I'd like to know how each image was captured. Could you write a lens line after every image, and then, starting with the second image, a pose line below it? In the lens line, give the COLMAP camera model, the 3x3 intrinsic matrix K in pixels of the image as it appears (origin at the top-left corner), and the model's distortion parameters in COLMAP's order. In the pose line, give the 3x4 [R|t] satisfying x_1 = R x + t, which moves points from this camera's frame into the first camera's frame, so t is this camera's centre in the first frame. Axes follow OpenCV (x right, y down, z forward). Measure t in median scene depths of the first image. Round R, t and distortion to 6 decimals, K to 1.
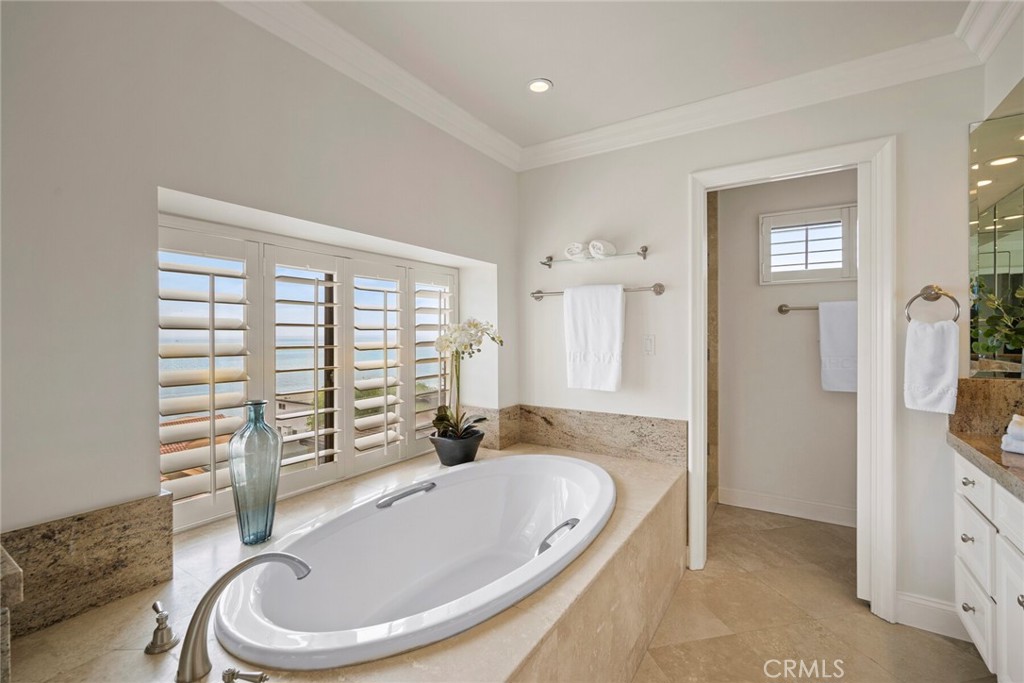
lens RADIAL K [[449.2, 0, 514.3], [0, 449.2, 332.9], [0, 0, 1]] dist [-0.012973, 0.004128]
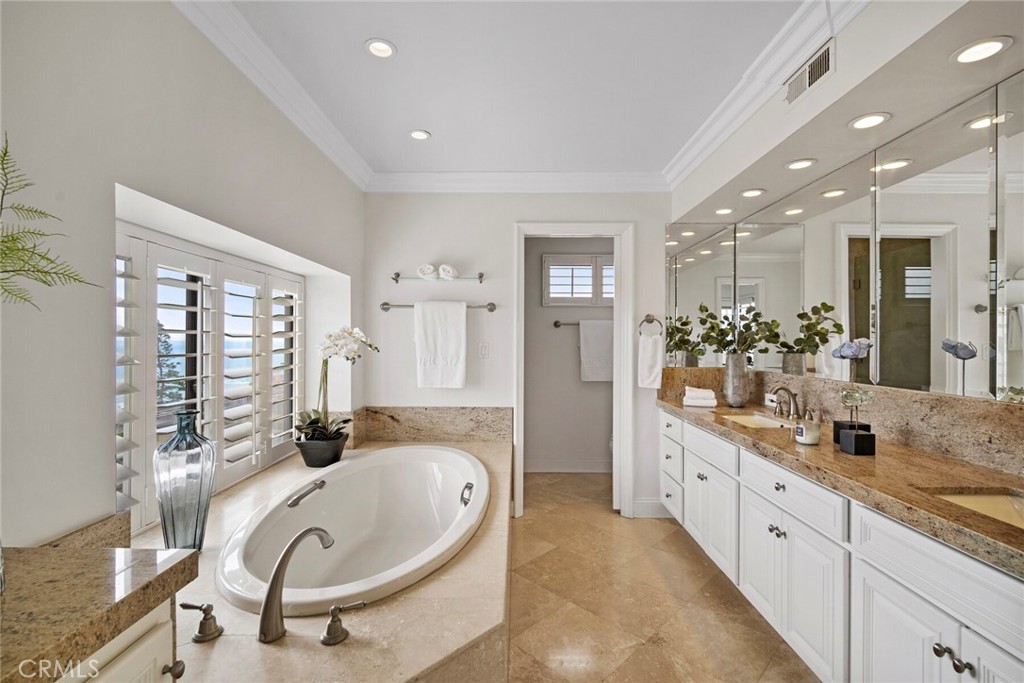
lens RADIAL K [[449.2, 0, 514.3], [0, 449.2, 332.9], [0, 0, 1]] dist [-0.012973, 0.004128]
pose [[0.841881, 0.014113, 0.539479, -0.320663], [-0.006418, 0.999849, -0.016140, -0.002808], [-0.539625, 0.010126, 0.841845, -0.125985]]
